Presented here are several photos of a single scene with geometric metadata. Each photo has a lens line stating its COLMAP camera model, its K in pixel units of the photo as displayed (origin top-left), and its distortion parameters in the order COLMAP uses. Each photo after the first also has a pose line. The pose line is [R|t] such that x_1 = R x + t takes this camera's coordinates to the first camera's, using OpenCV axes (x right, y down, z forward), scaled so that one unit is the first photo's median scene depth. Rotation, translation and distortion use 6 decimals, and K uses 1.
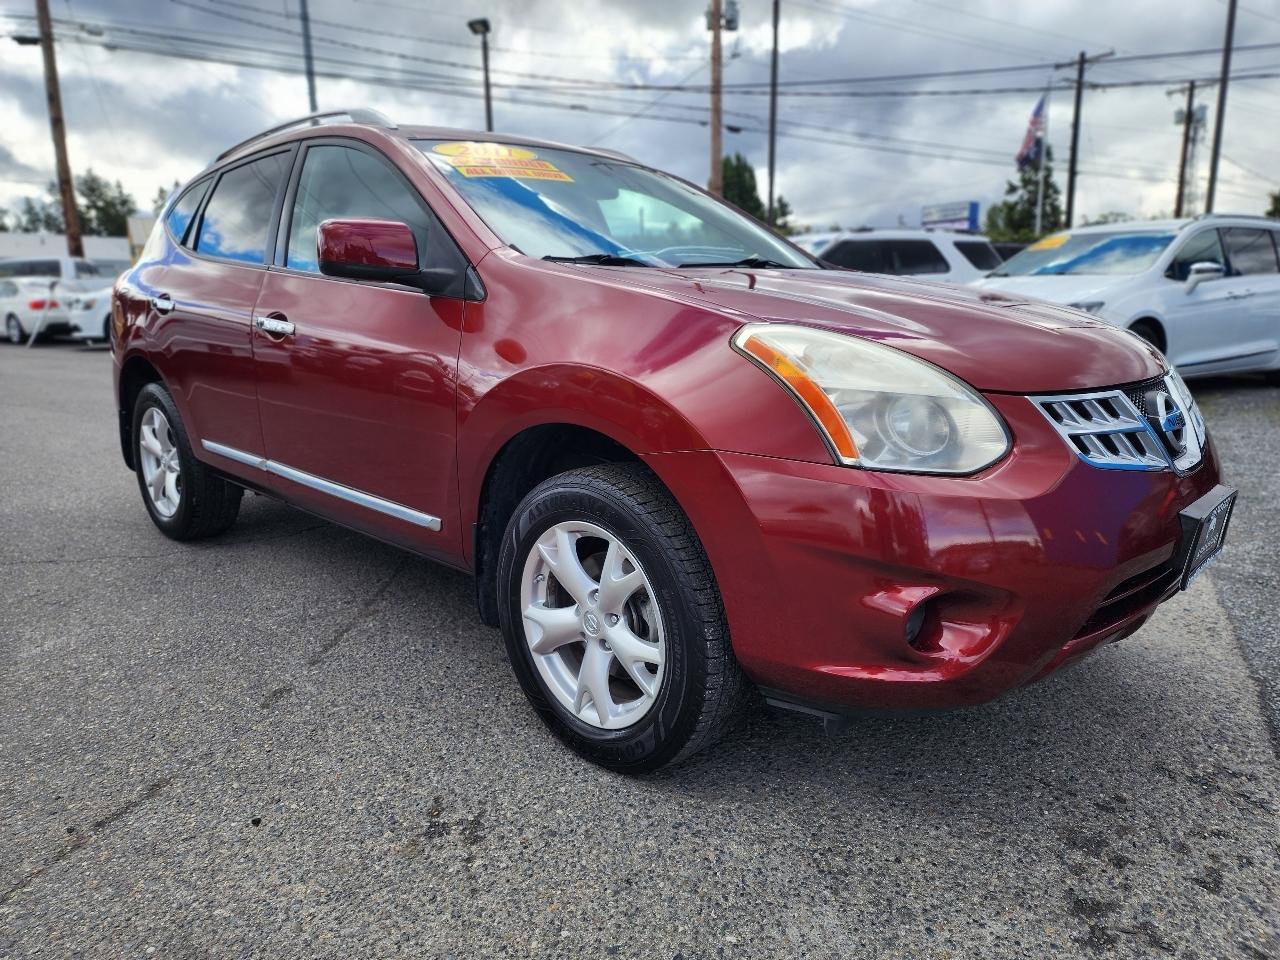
lens RADIAL K [[860.9, 0, 636.1], [0, 860.9, 474.7], [0, 0, 1]] dist [0.062452, -0.056208]
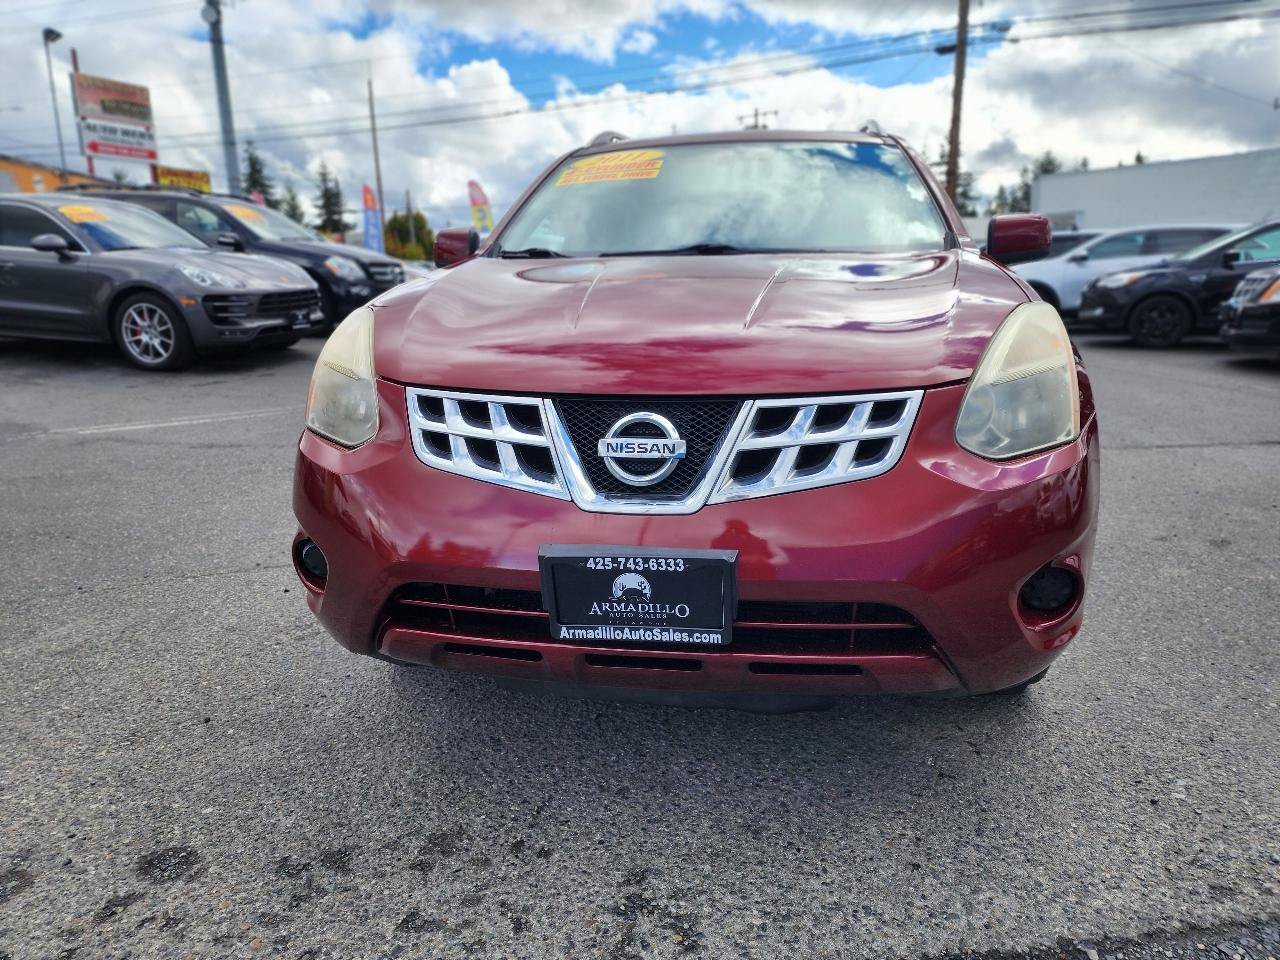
lens RADIAL K [[860.9, 0, 636.1], [0, 860.9, 474.7], [0, 0, 1]] dist [0.062452, -0.056208]
pose [[0.563948, 0.182368, -0.805422, 1.182206], [-0.162017, 0.980790, 0.108633, -0.110131], [0.809761, 0.069229, 0.582661, 0.509655]]
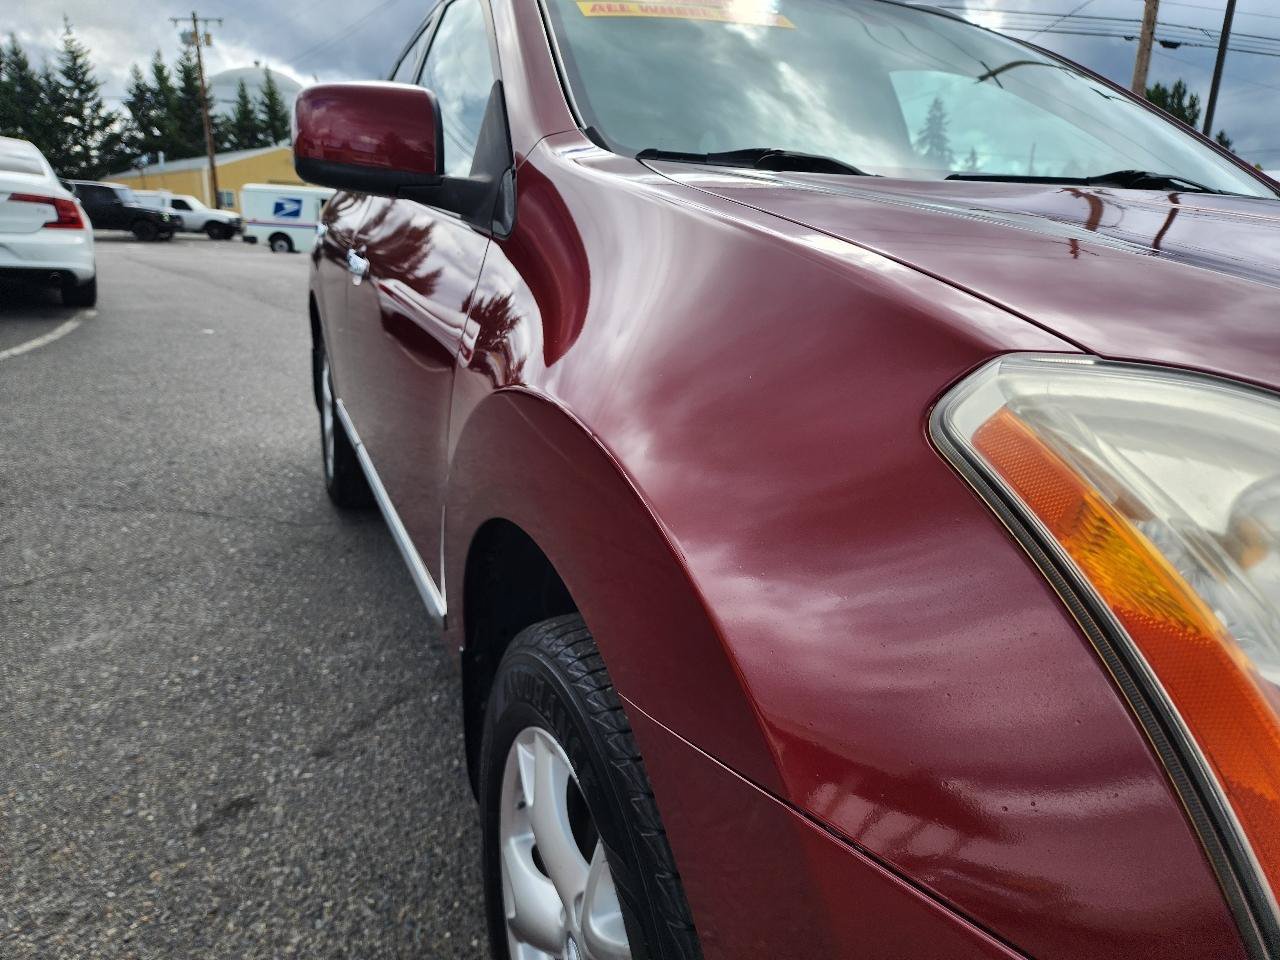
lens RADIAL K [[860.9, 0, 636.1], [0, 860.9, 474.7], [0, 0, 1]] dist [0.062452, -0.056208]
pose [[0.921616, 0.142148, -0.361134, 0.104495], [-0.118064, 0.989097, 0.088025, -0.123939], [0.369709, -0.038489, 0.928350, 0.584610]]
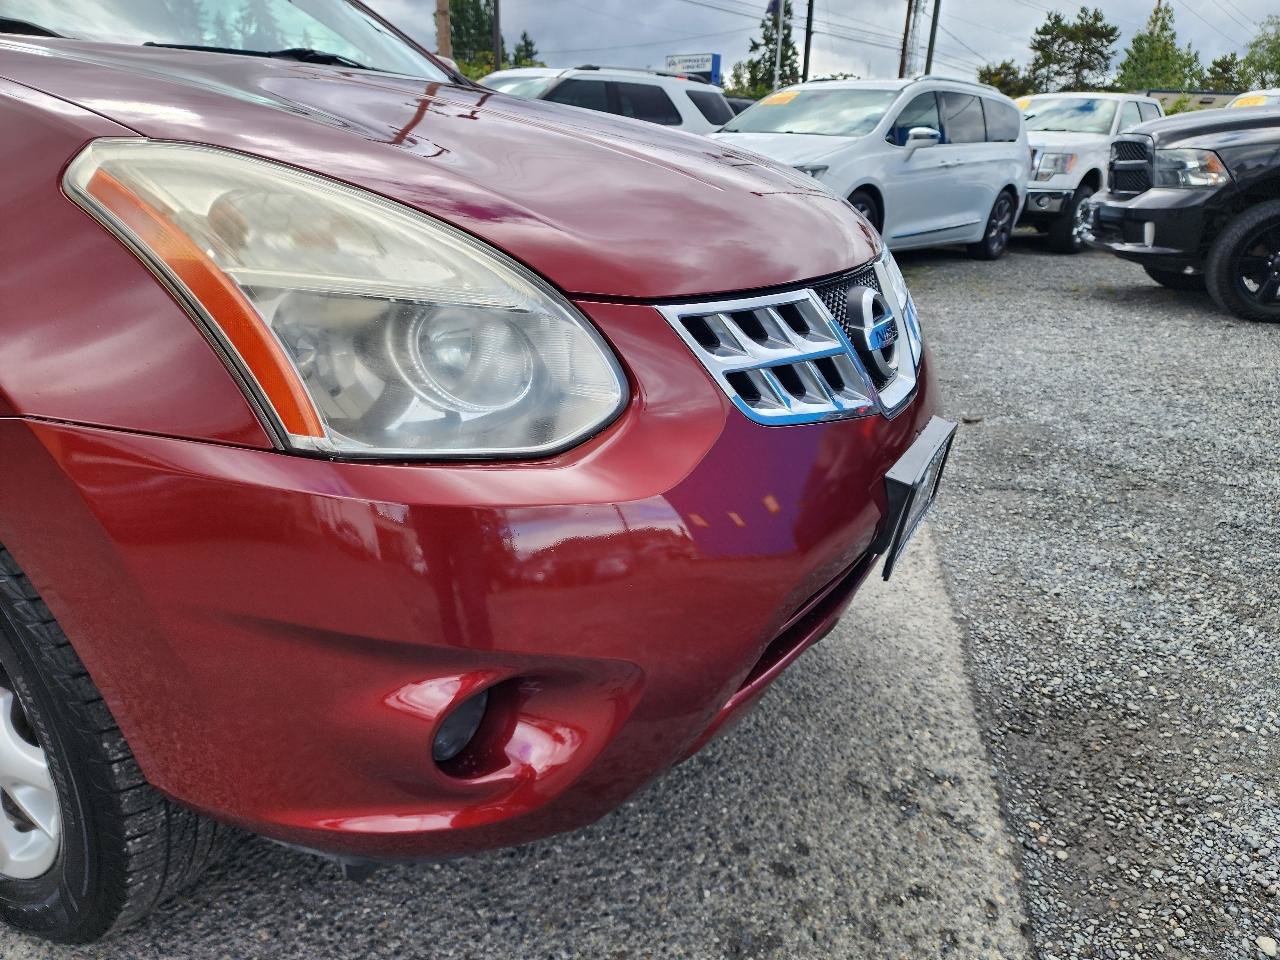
lens RADIAL K [[876.2, 0, 640.0], [0, 876.2, 480.0], [0, 0, 1]] dist [0.036279, -0.020309]
pose [[0.960793, -0.054798, 0.271798, 0.222103], [0.011285, 0.987192, 0.159140, -0.056072], [-0.277037, -0.149834, 0.949105, 0.355355]]
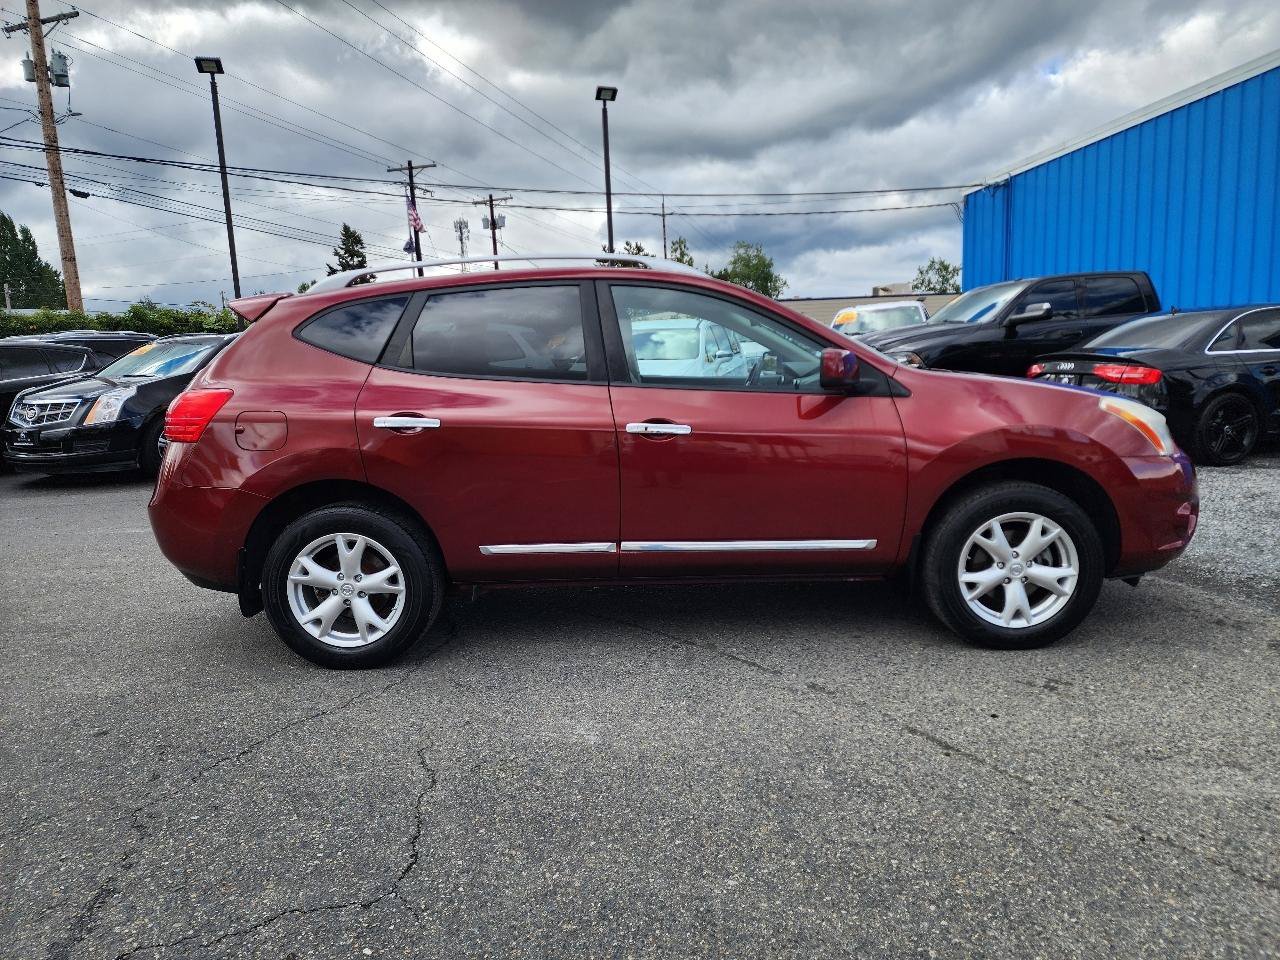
lens RADIAL K [[860.9, 0, 636.1], [0, 860.9, 474.7], [0, 0, 1]] dist [0.062452, -0.056208]
pose [[0.732248, -0.118788, 0.670598, -1.815442], [0.174028, 0.984617, -0.015613, -0.131616], [-0.658428, 0.128135, 0.741656, 0.152775]]
